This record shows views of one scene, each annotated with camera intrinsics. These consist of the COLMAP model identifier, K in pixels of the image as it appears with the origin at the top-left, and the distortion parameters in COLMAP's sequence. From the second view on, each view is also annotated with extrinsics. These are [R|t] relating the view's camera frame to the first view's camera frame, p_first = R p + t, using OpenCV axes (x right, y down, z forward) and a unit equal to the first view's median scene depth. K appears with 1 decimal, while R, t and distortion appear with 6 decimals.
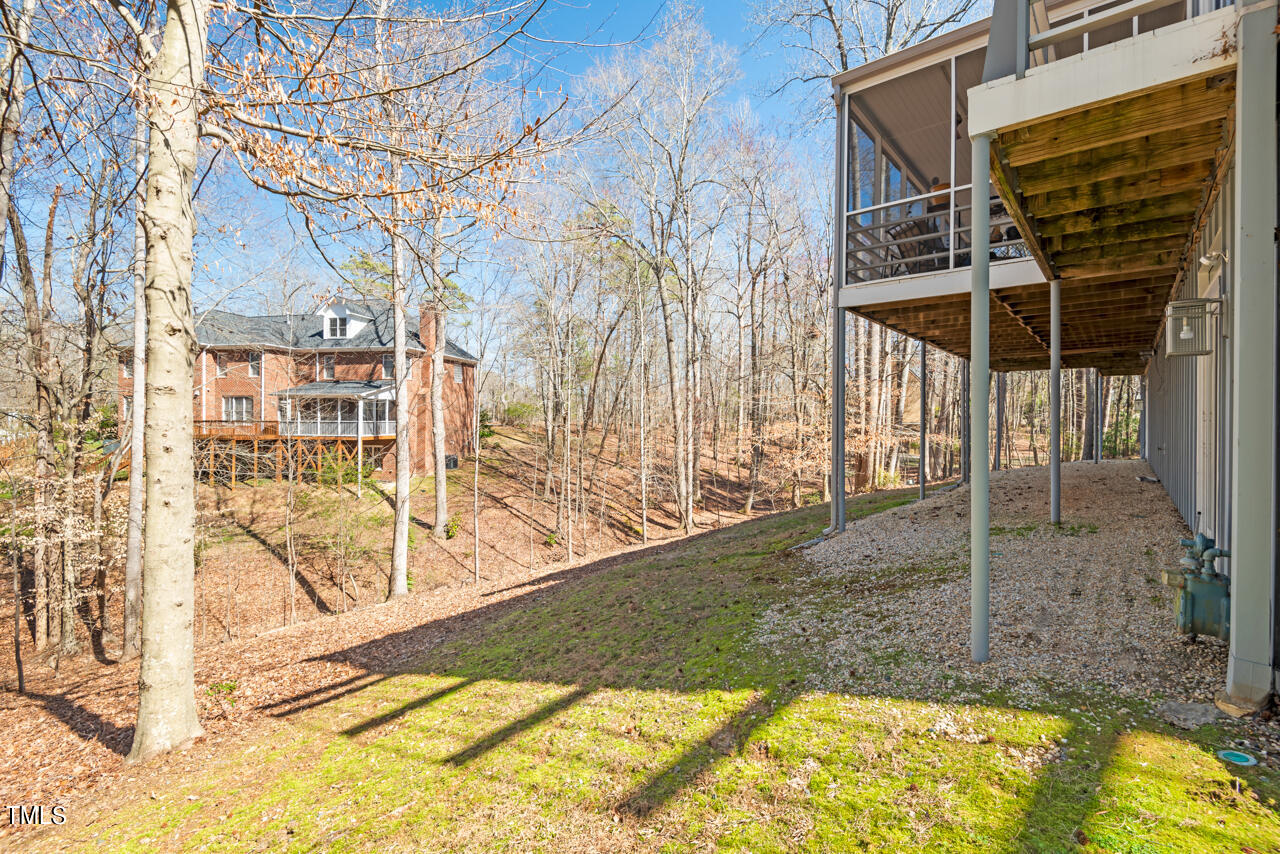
lens RADIAL K [[589.0, 0, 642.7], [0, 589.0, 419.0], [0, 0, 1]] dist [-0.001514, -0.000320]
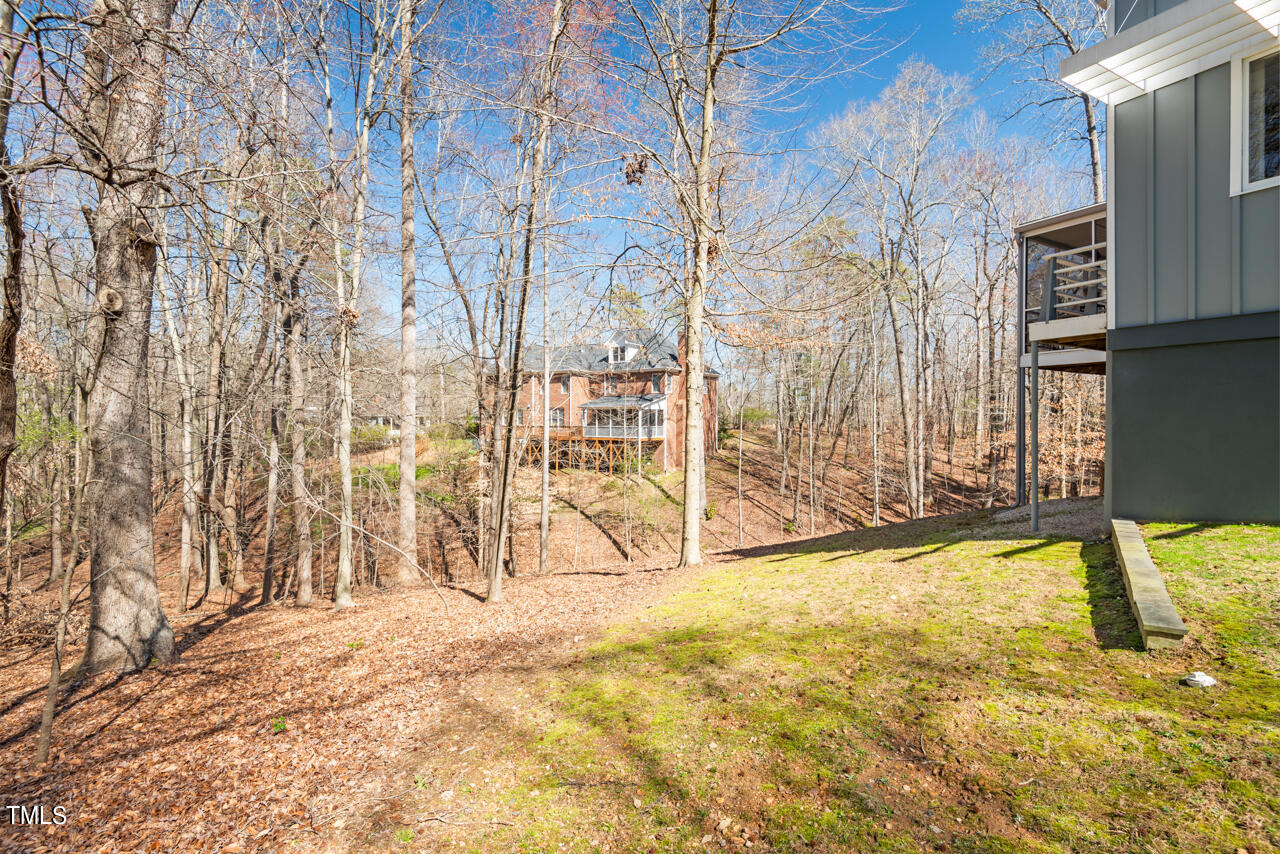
lens RADIAL K [[590.8, 0, 622.9], [0, 590.8, 418.4], [0, 0, 1]] dist [-0.000433, -0.000304]
pose [[0.925351, -0.002045, -0.379106, -0.013679], [0.001357, 0.999997, -0.002084, -0.010481], [0.379109, 0.001414, 0.925351, -0.199712]]
